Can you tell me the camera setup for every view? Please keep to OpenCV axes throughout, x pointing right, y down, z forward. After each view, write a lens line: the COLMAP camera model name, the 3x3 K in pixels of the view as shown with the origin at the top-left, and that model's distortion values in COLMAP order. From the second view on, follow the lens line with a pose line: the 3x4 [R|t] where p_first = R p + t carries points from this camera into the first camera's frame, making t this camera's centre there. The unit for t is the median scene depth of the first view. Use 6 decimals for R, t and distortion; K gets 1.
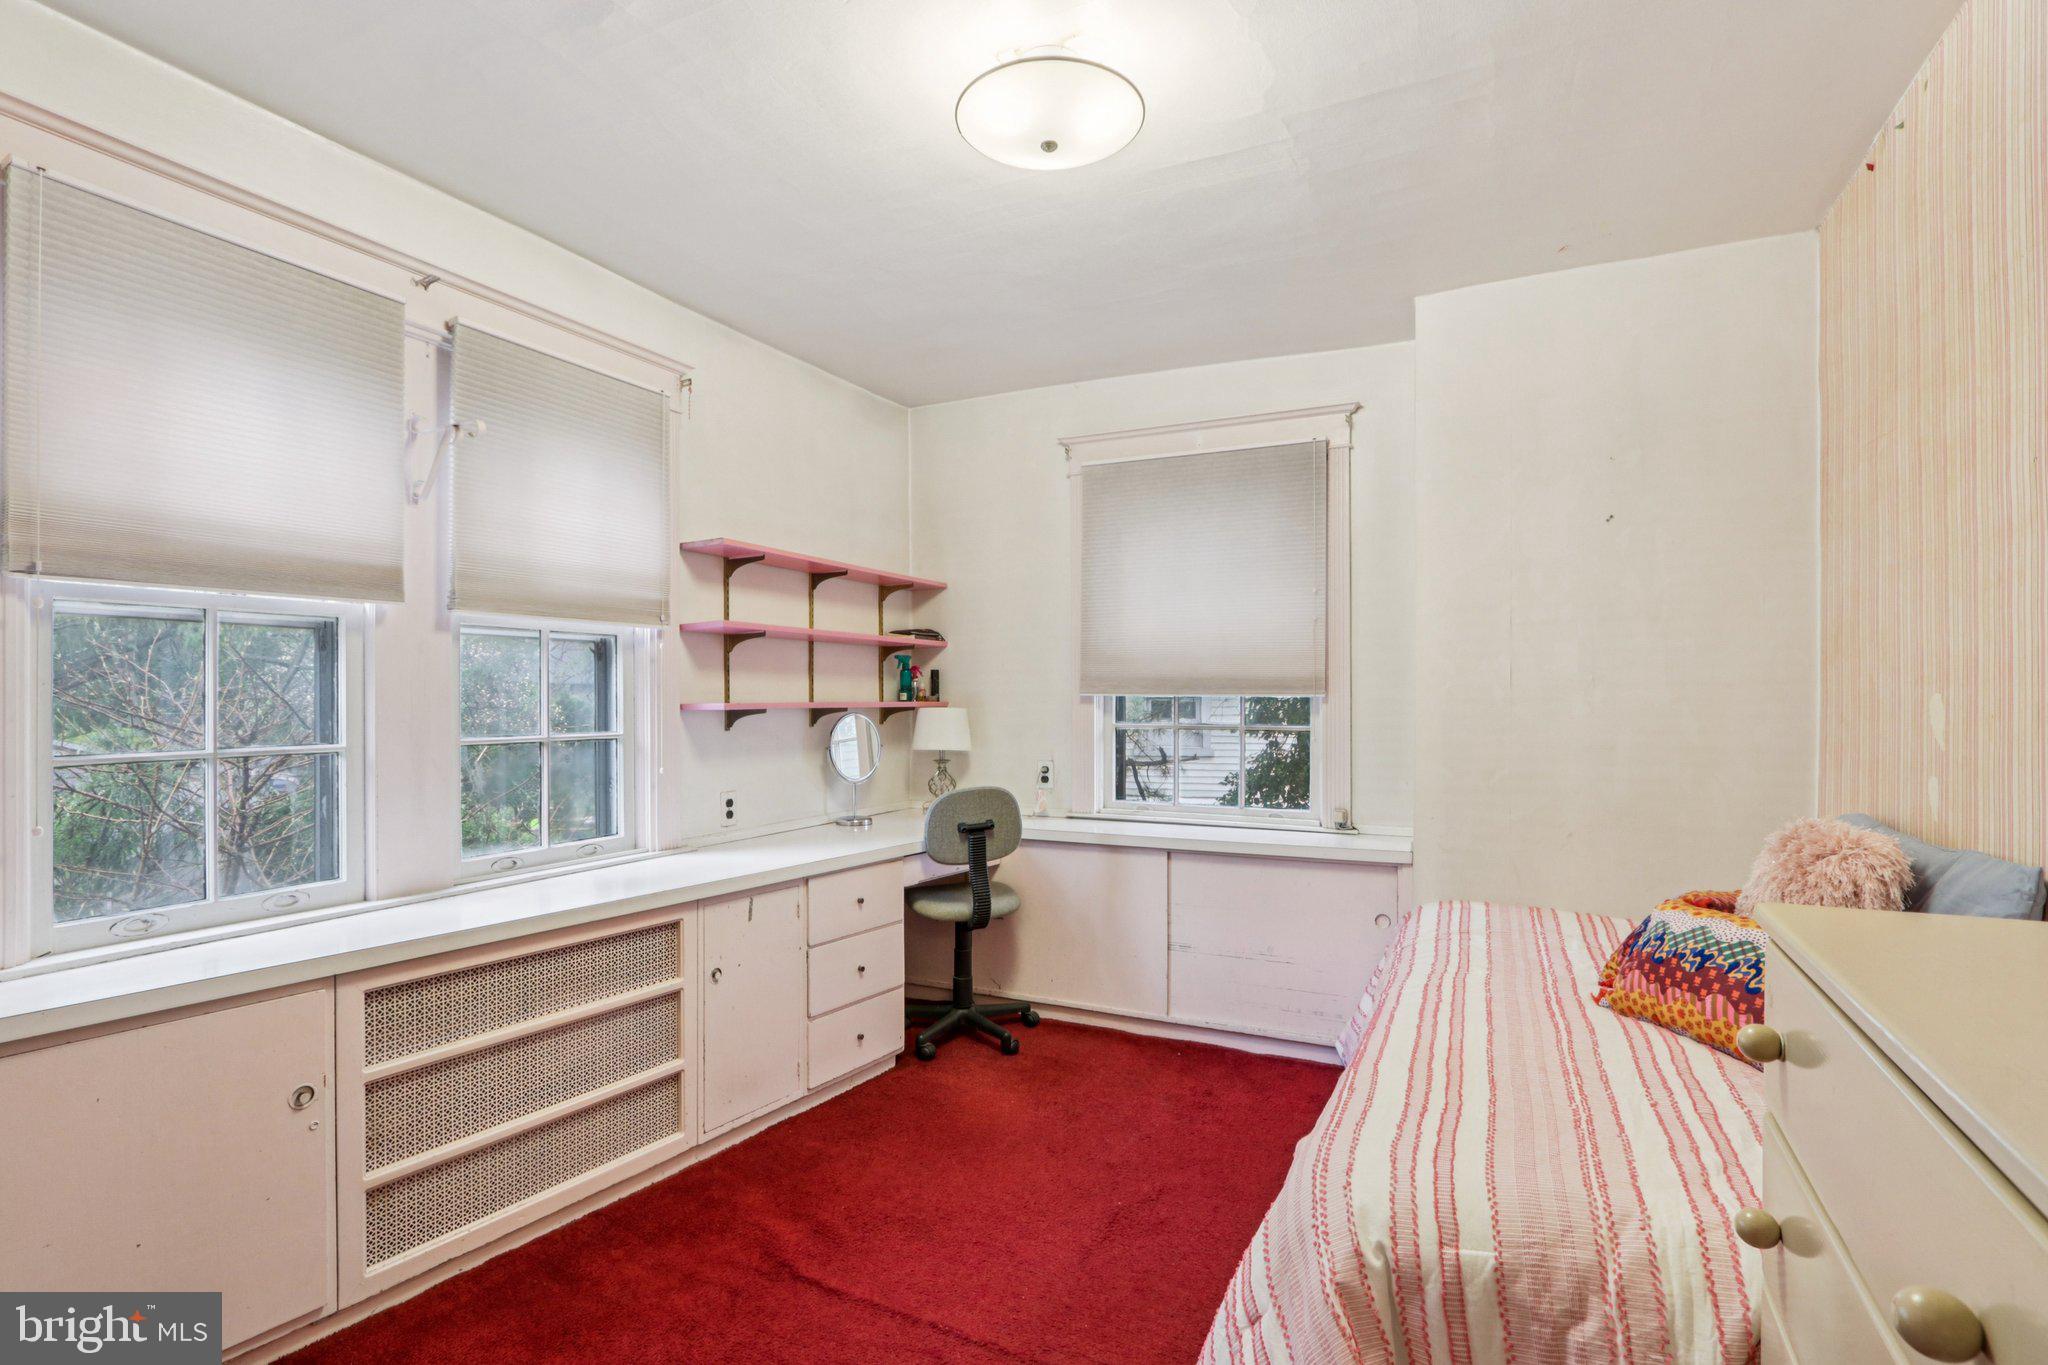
lens RADIAL K [[963.8, 0, 1027.2], [0, 963.8, 690.2], [0, 0, 1]] dist [0.000644, -0.000260]
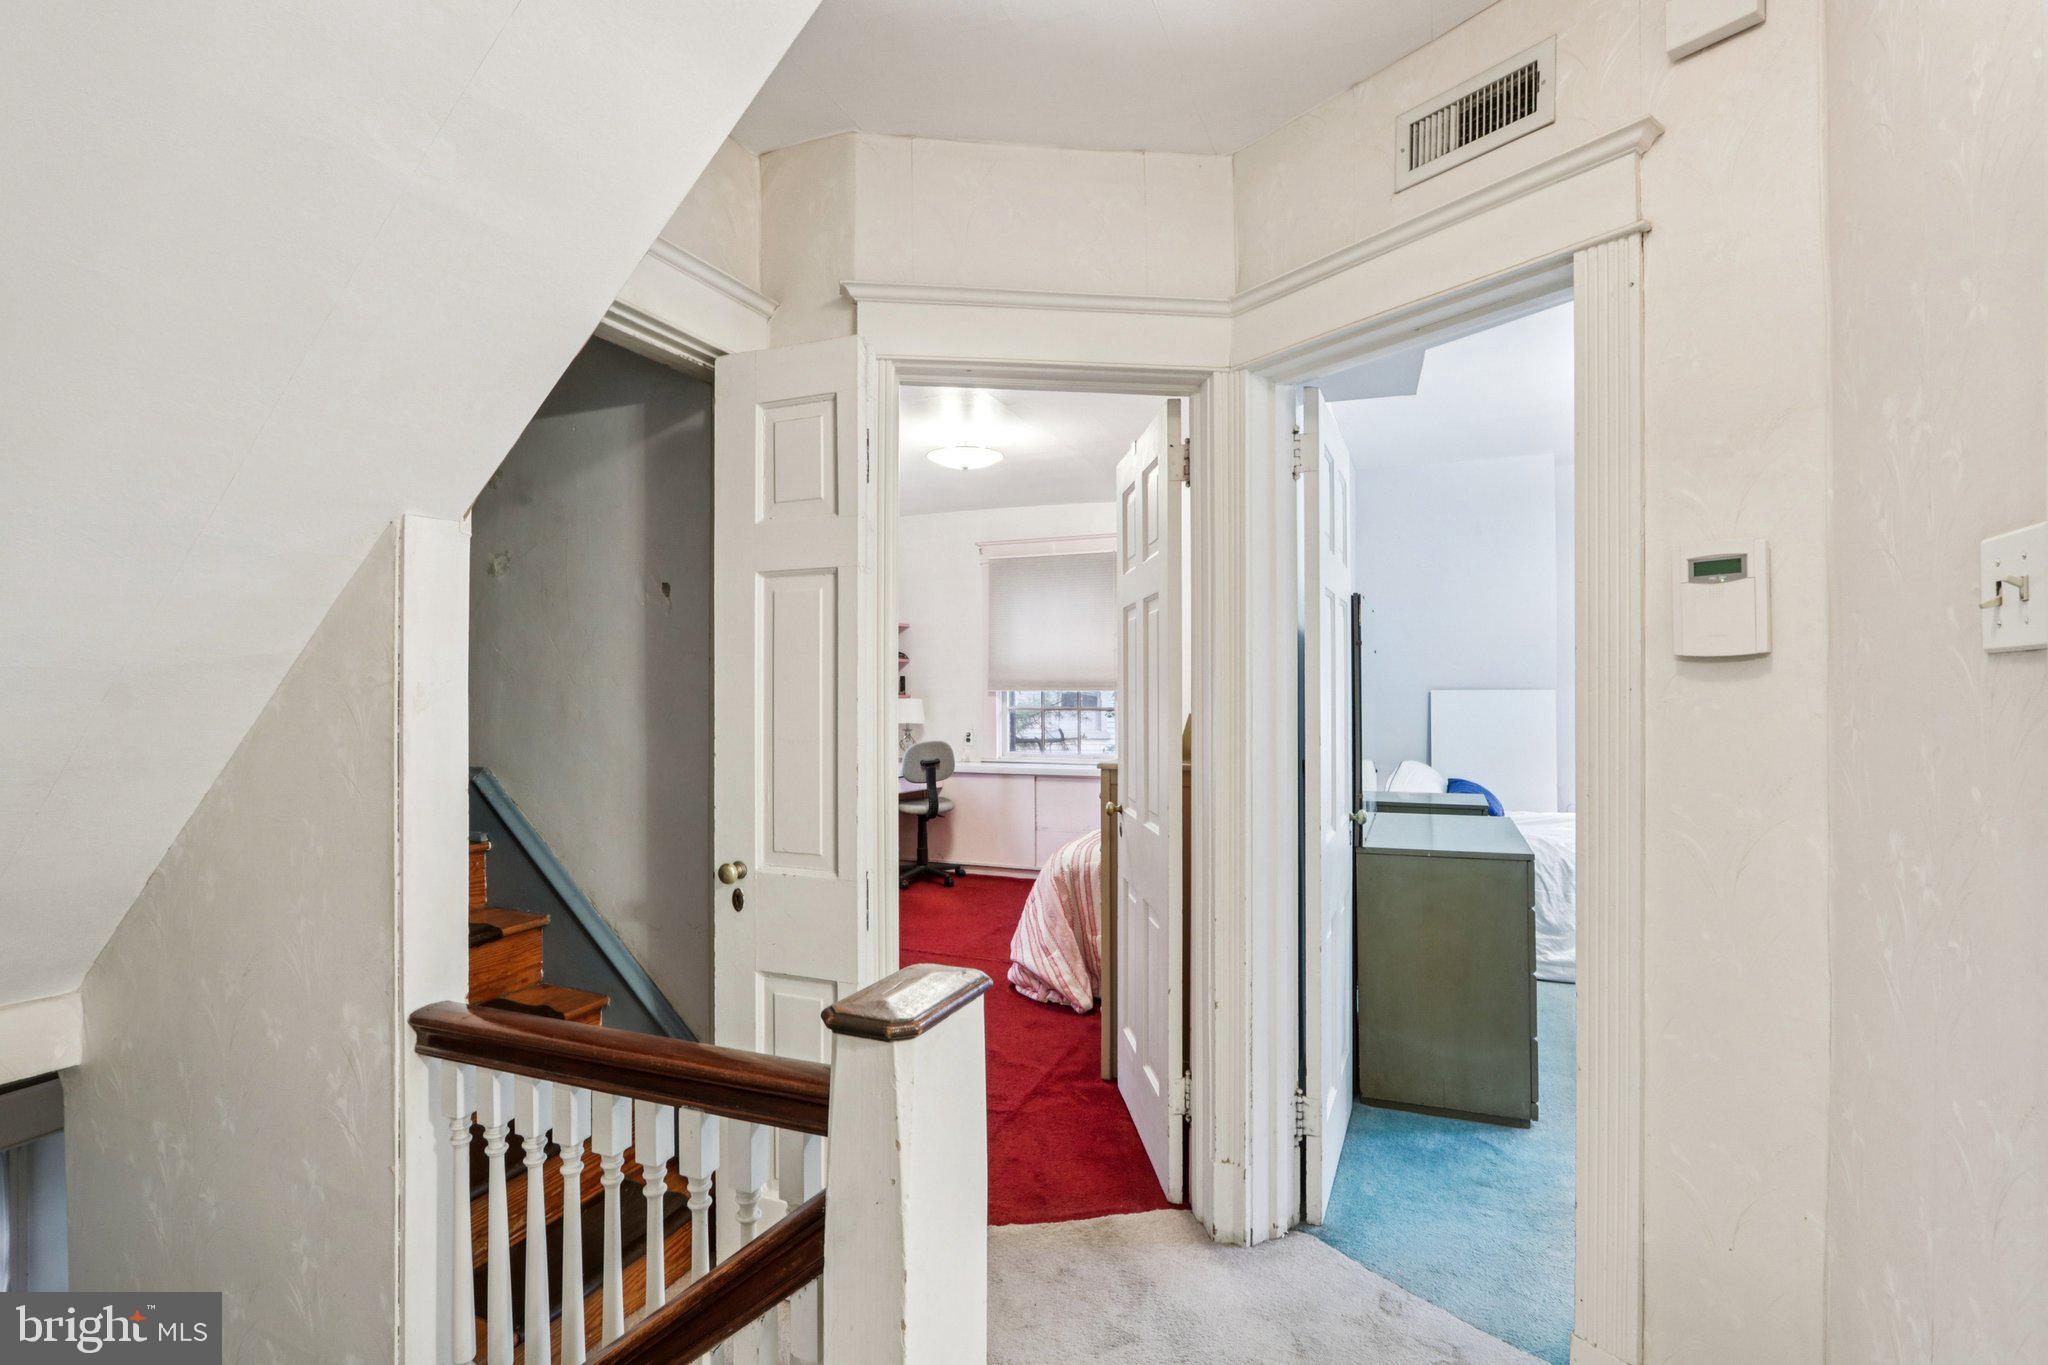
lens RADIAL K [[963.8, 0, 1013.6], [0, 963.8, 685.2], [0, 0, 1]] dist [0.000644, -0.000260]
pose [[0.998497, -0.004993, 0.054587, 0.006048], [0.004914, 0.999987, 0.001579, -0.008192], [-0.054595, -0.001308, 0.998508, -0.795950]]
